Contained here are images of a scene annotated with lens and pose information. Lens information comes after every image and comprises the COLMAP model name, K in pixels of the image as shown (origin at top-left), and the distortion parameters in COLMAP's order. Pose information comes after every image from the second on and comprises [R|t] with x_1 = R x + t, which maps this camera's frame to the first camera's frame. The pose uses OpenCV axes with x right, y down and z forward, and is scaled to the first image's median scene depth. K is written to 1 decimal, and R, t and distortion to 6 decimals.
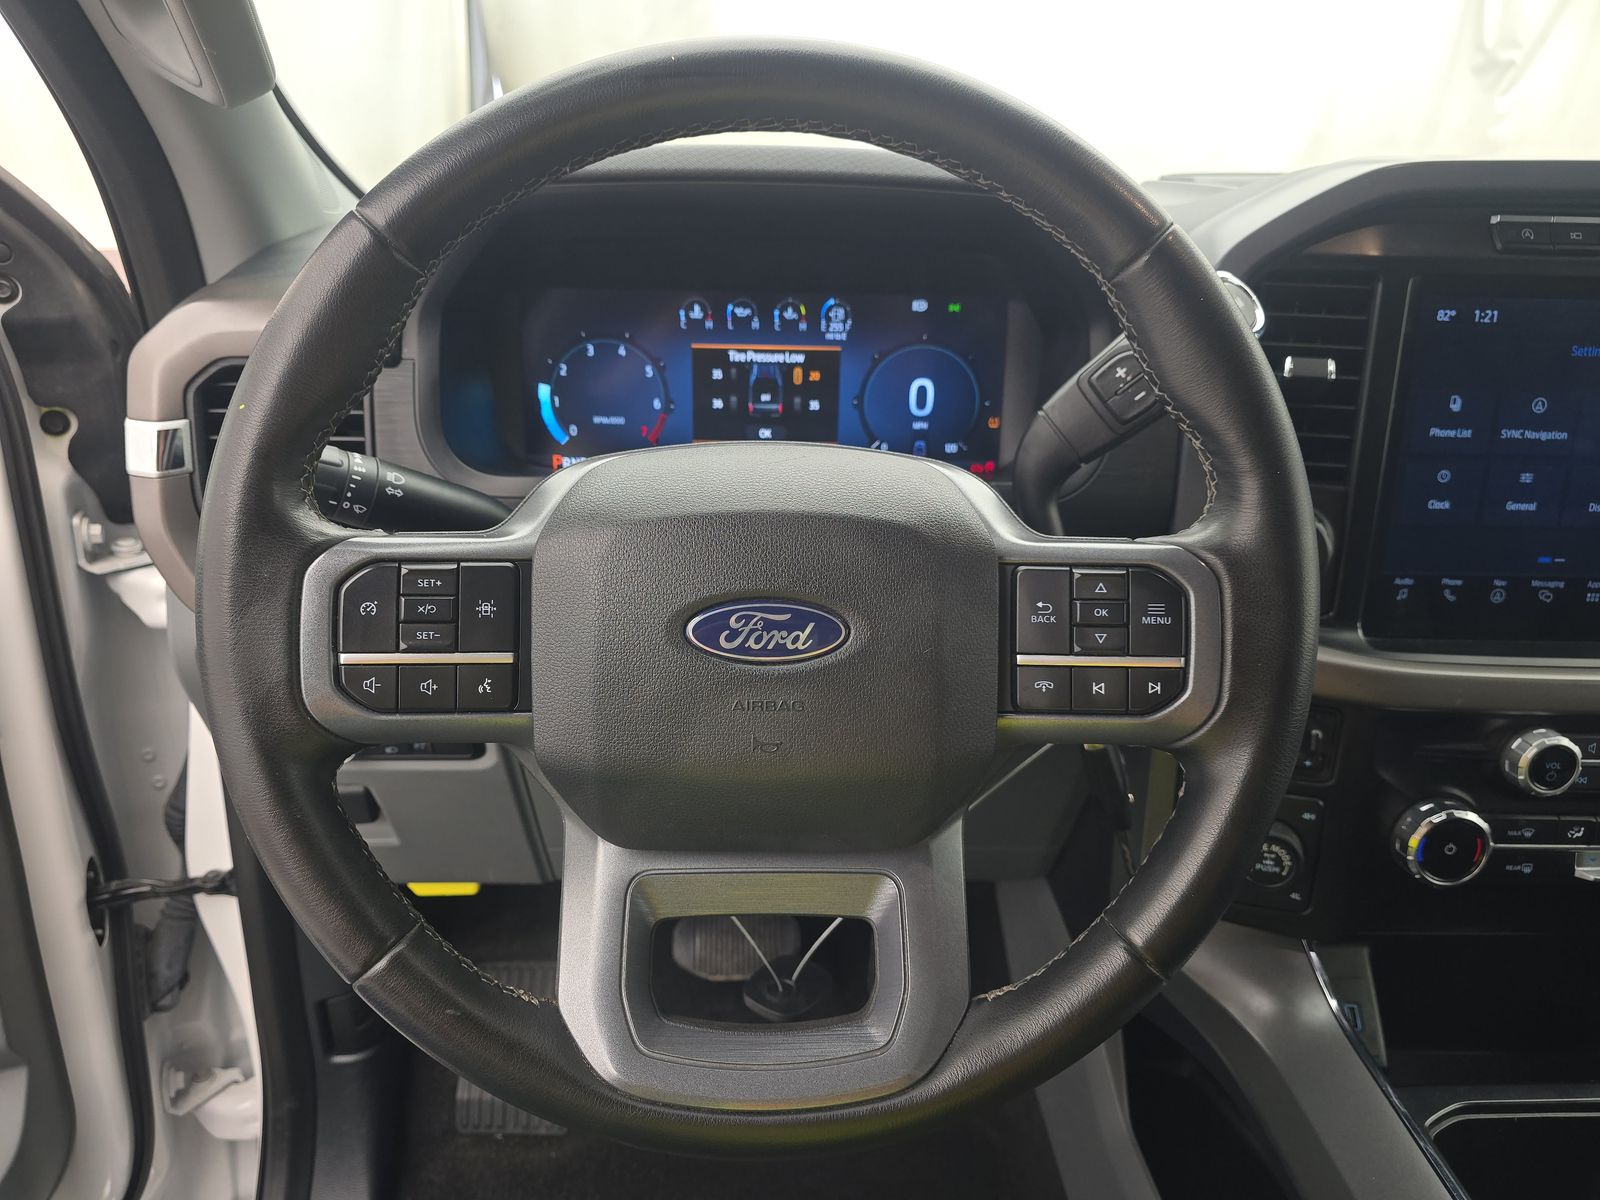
lens RADIAL K [[1097.9, 0, 801.1], [0, 1097.9, 630.9], [0, 0, 1]] dist [0.076338, -0.099109]
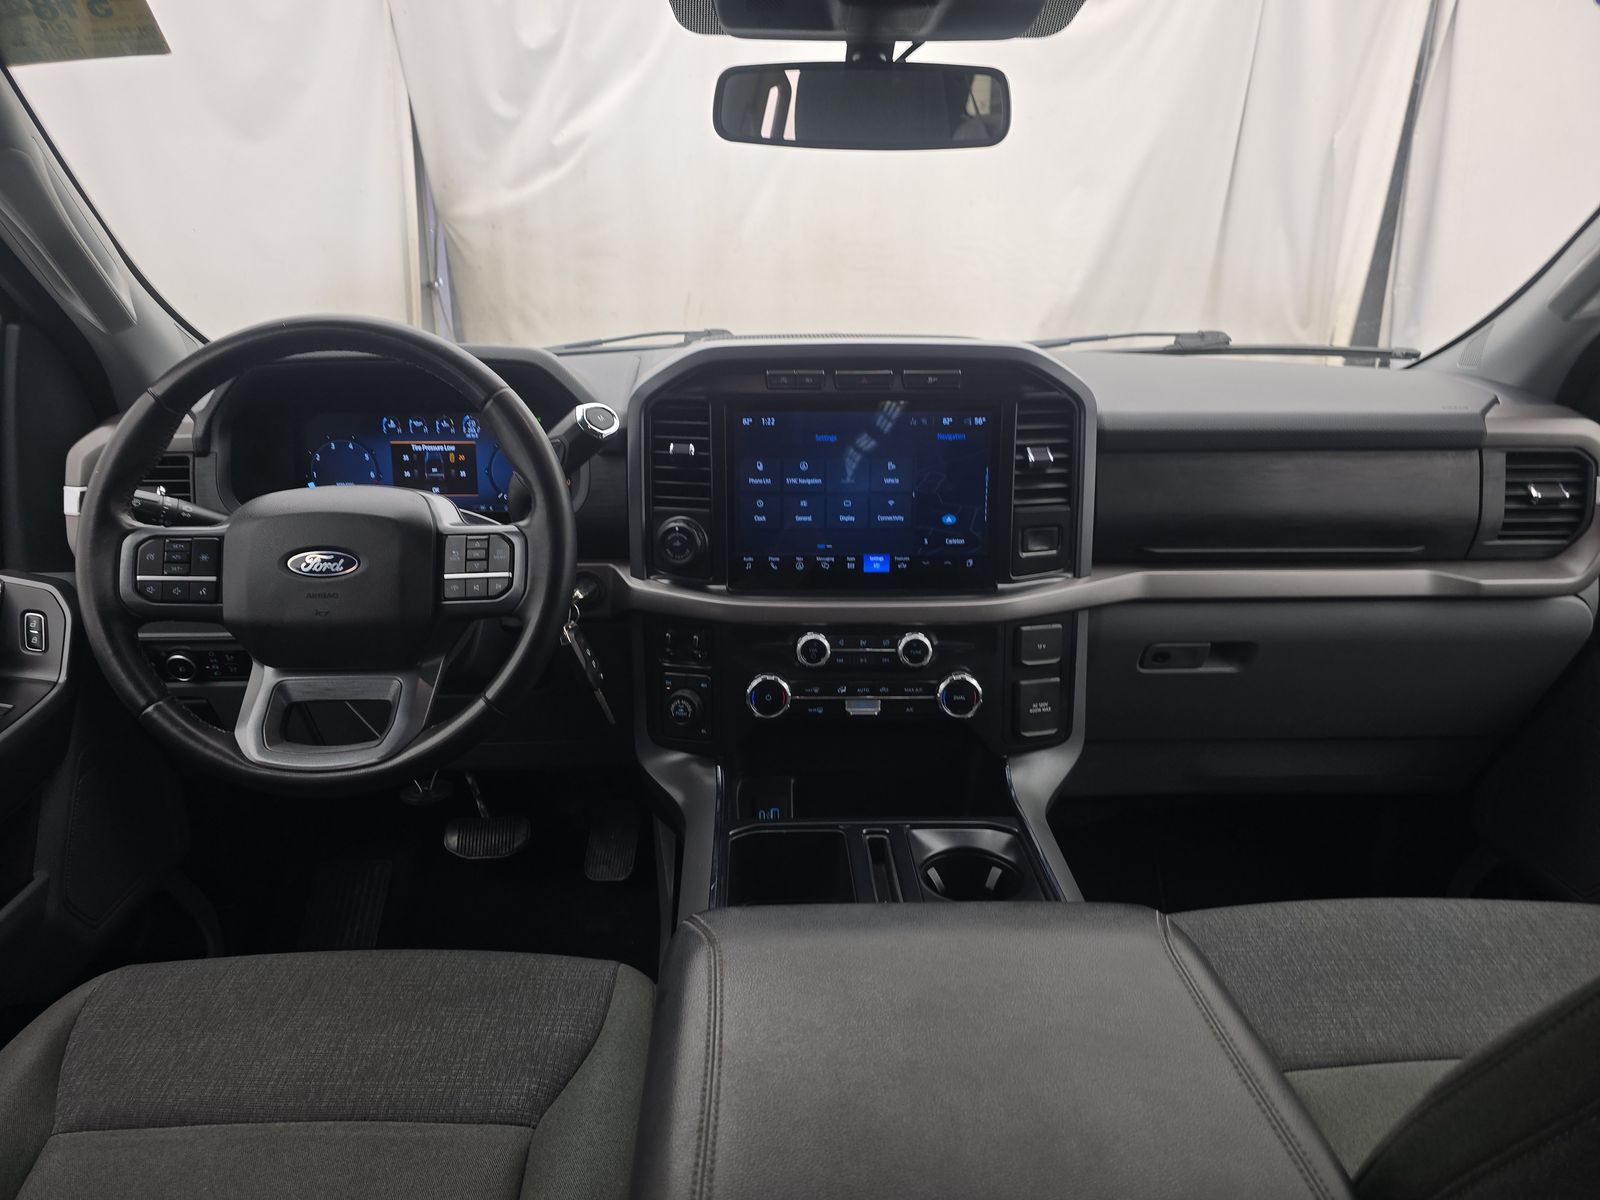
lens RADIAL K [[1052.6, 0, 802.6], [0, 1052.6, 618.2], [0, 0, 1]] dist [-0.003049, -0.002752]
pose [[0.999517, -0.021917, 0.022031, 0.529888], [0.023687, 0.996220, -0.083578, 0.185624], [-0.020116, 0.084059, 0.996258, -0.694919]]
